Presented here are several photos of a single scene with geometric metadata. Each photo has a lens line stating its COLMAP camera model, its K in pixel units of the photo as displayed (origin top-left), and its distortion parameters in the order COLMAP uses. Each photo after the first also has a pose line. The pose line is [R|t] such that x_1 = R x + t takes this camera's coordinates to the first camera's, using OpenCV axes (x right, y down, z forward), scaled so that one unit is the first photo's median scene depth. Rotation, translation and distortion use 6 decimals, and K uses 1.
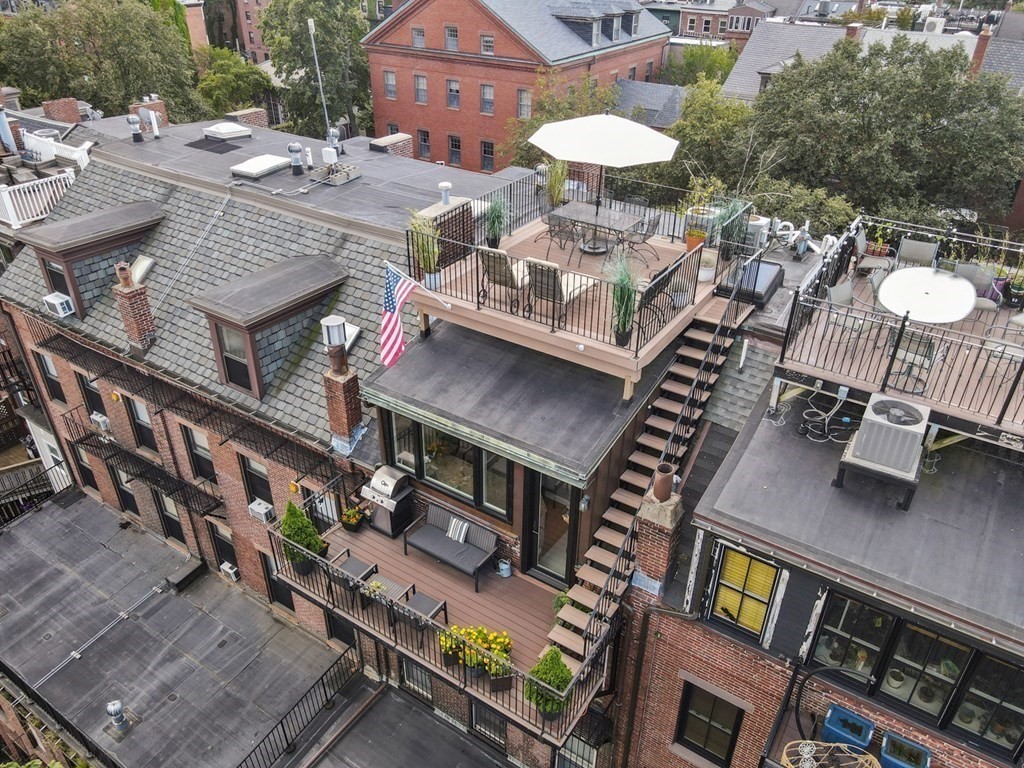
lens RADIAL K [[757.0, 0, 512.0], [0, 757.0, 384.0], [0, 0, 1]] dist [-0.007799, 0.038644]
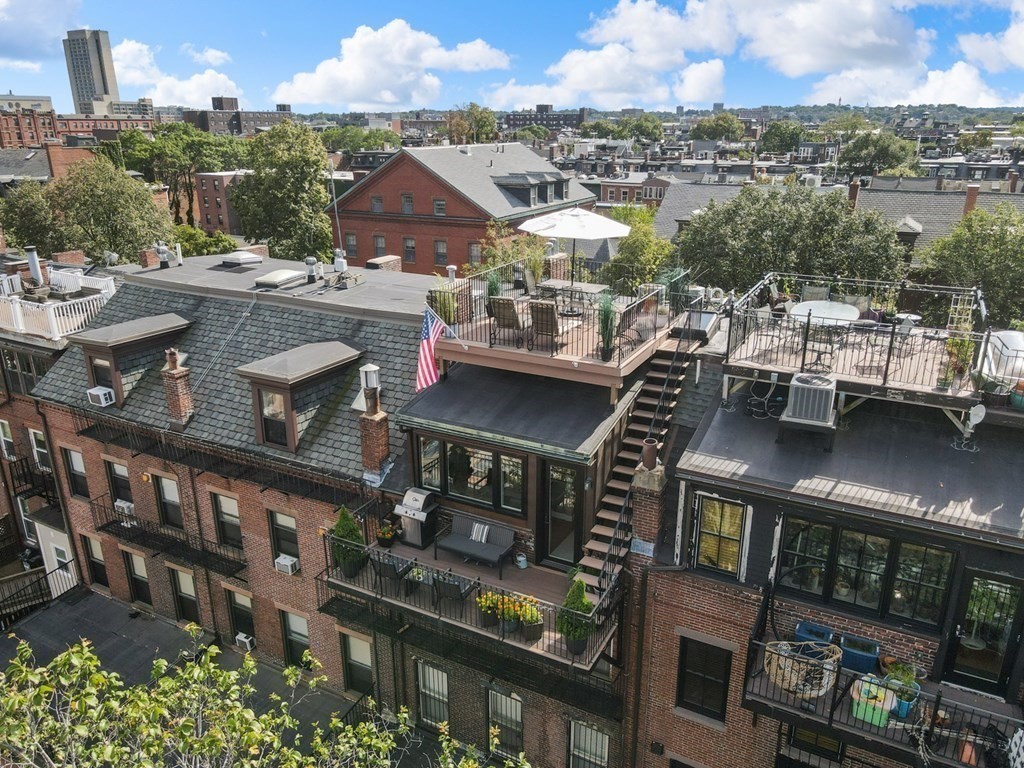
lens RADIAL K [[757.0, 0, 512.0], [0, 757.0, 384.0], [0, 0, 1]] dist [-0.007799, 0.038644]
pose [[0.995650, -0.043432, 0.082430, -0.104770], [0.060159, 0.975242, -0.212801, 0.211597], [-0.071147, 0.216834, 0.973612, -0.207224]]
